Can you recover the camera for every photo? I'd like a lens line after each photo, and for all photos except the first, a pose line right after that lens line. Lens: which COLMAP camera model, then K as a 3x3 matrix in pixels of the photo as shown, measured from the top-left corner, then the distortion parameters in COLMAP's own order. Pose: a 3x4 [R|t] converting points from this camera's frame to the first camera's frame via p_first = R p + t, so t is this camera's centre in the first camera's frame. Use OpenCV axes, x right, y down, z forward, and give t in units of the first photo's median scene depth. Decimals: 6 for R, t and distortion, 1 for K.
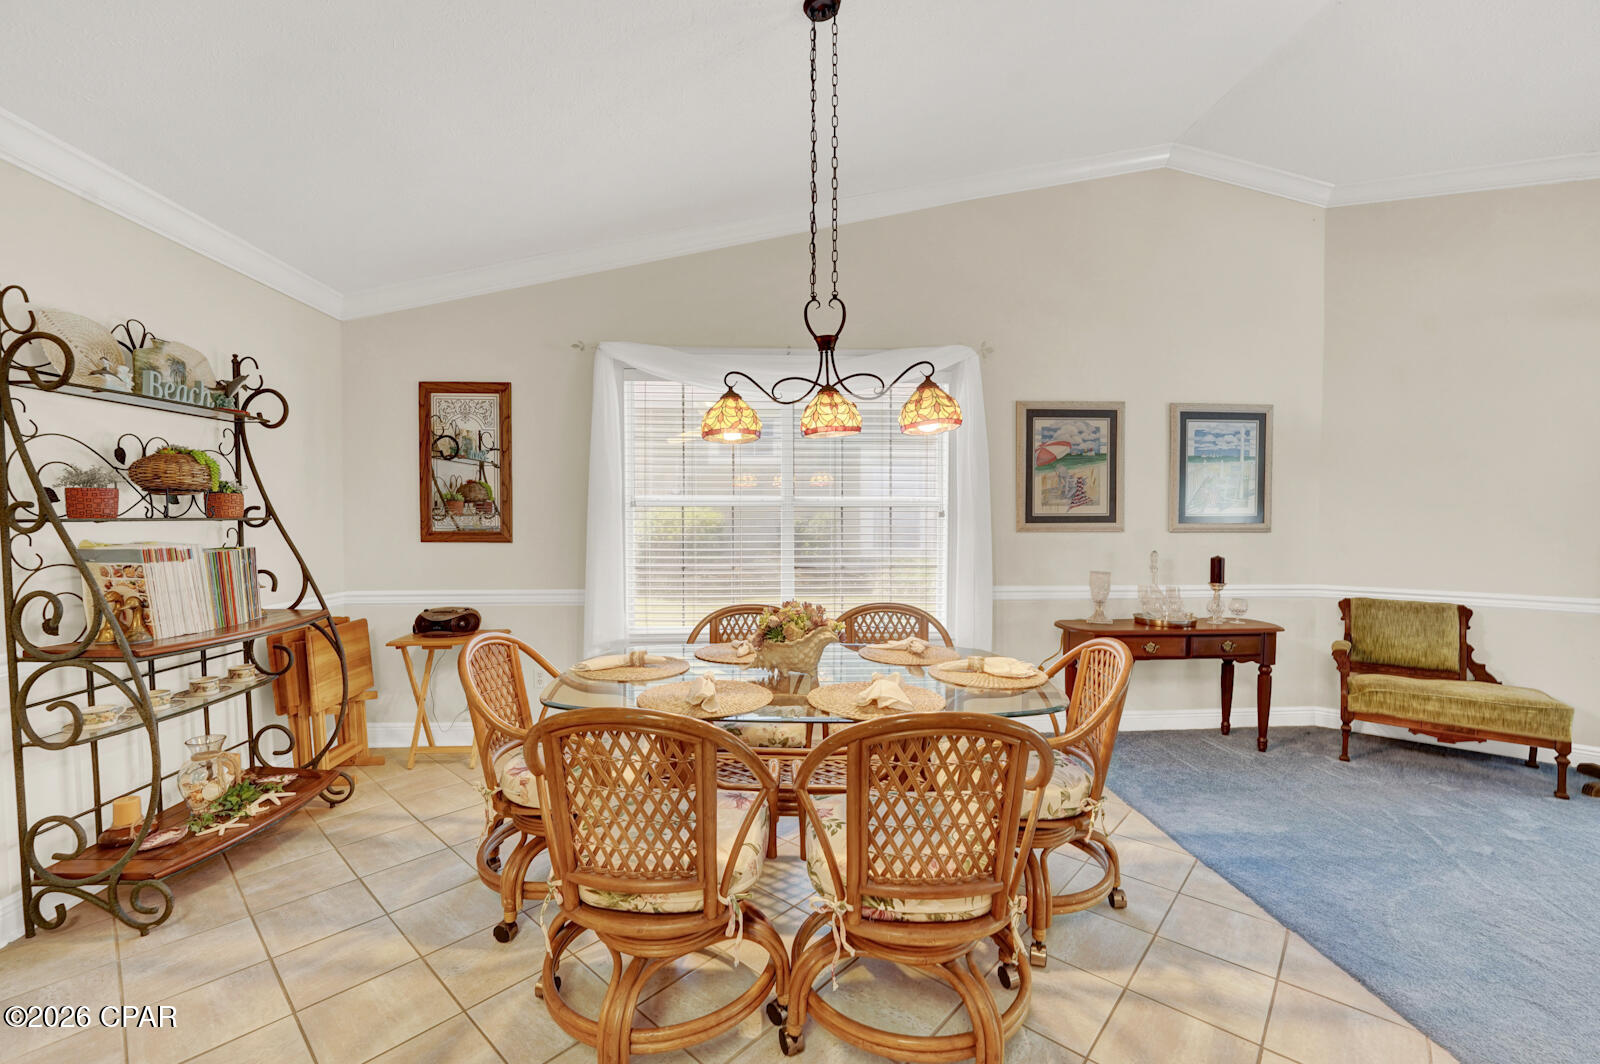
lens RADIAL K [[650.6, 0, 790.9], [0, 650.6, 544.5], [0, 0, 1]] dist [-0.017614, -0.000044]
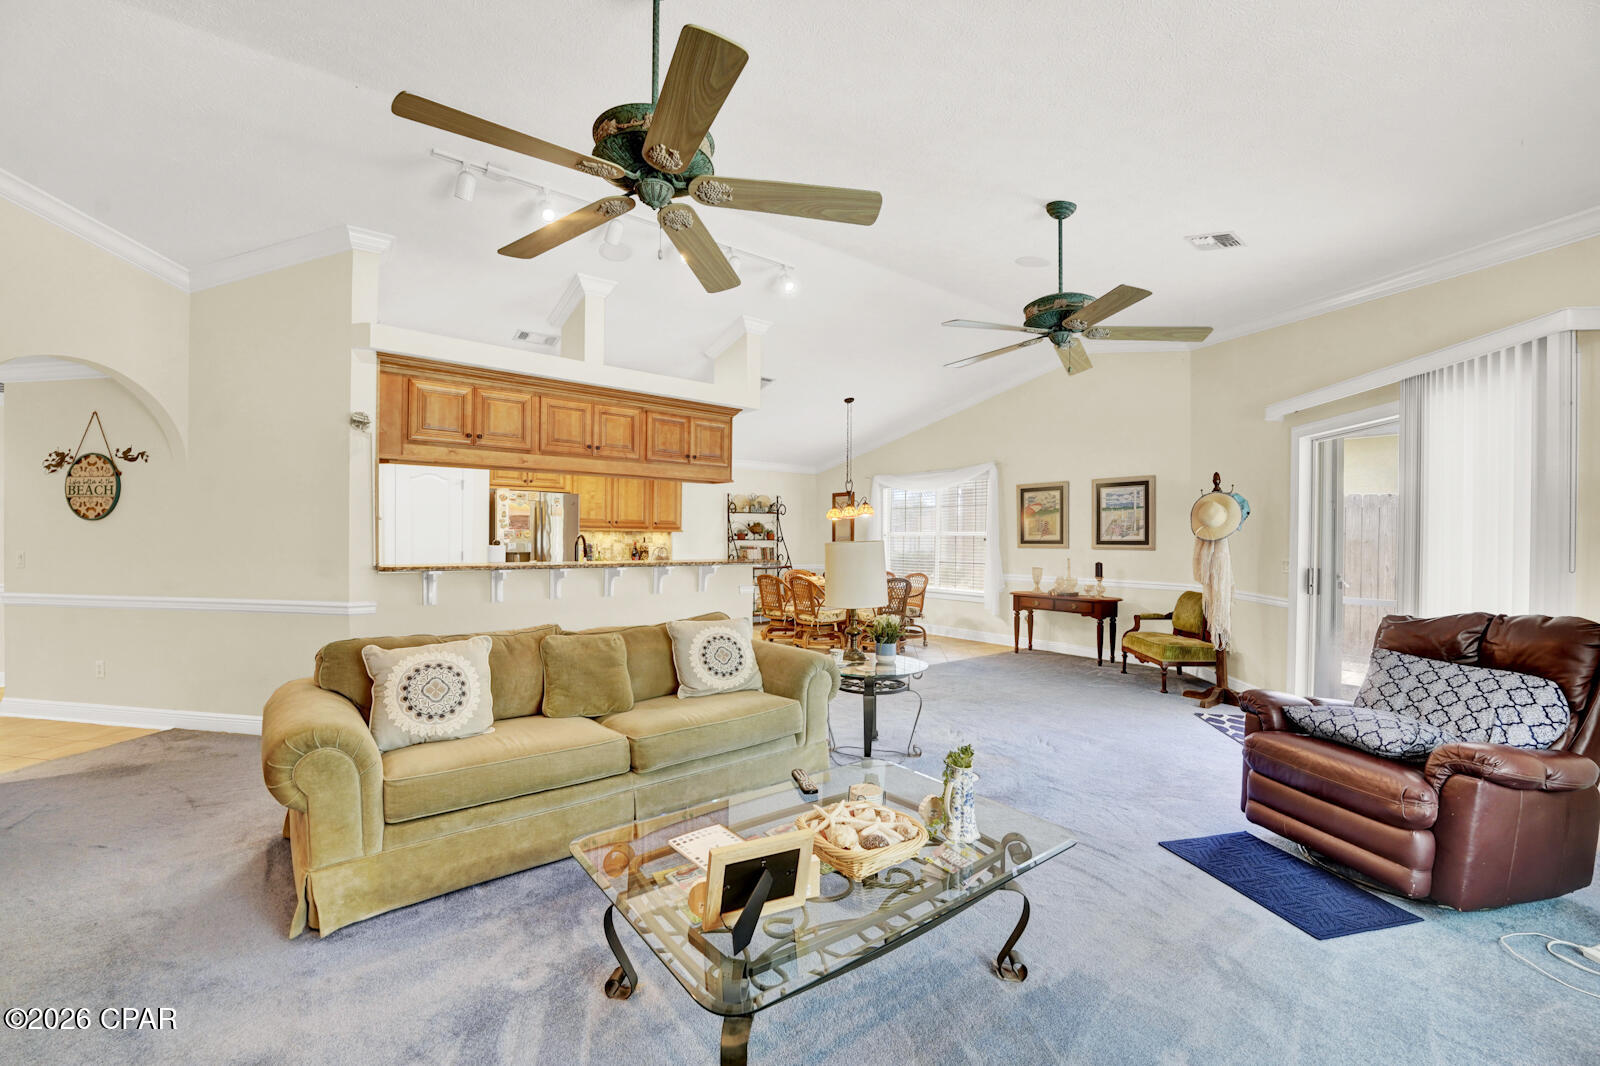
lens RADIAL K [[650.6, 0, 790.9], [0, 650.6, 545.5], [0, 0, 1]] dist [-0.017614, -0.000044]
pose [[0.570073, 0.010404, -0.821528, 1.640576], [-0.037273, 0.999218, -0.013210, 0.026821], [0.820748, 0.038151, 0.570015, -0.769840]]
